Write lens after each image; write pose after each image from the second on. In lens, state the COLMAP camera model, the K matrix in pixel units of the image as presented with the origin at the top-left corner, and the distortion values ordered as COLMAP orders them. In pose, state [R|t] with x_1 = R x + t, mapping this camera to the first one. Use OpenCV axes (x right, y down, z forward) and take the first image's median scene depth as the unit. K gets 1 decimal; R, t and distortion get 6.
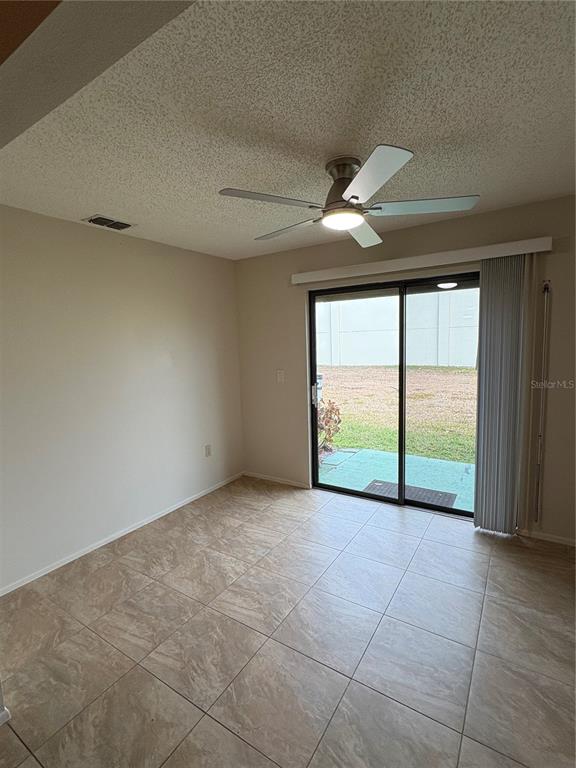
lens RADIAL K [[368.0, 0, 287.7], [0, 368.0, 384.5], [0, 0, 1]] dist [-0.001093, 0.001343]
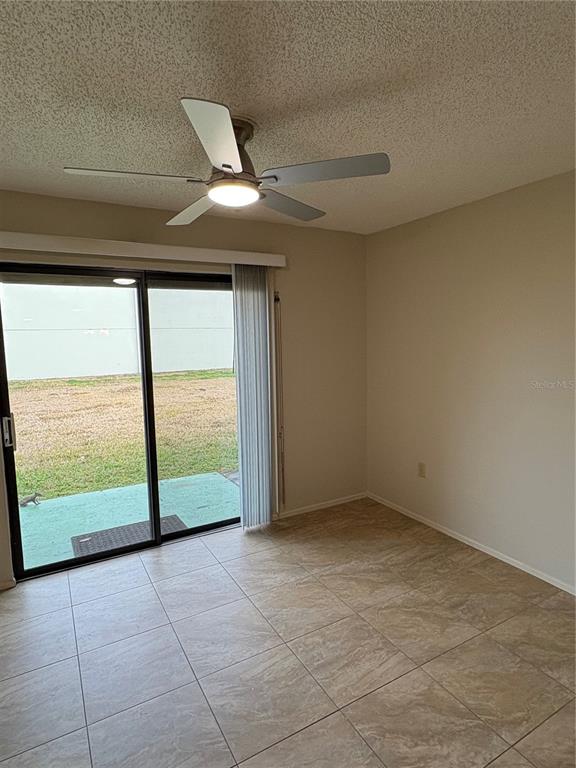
lens RADIAL K [[436.2, 0, 287.0], [0, 436.2, 382.8], [0, 0, 1]] dist [-0.003968, 0.002782]
pose [[0.467757, -0.073859, 0.880766, -0.453766], [0.108857, 0.993730, 0.025521, -0.027063], [-0.877128, 0.083940, 0.472864, 0.312306]]
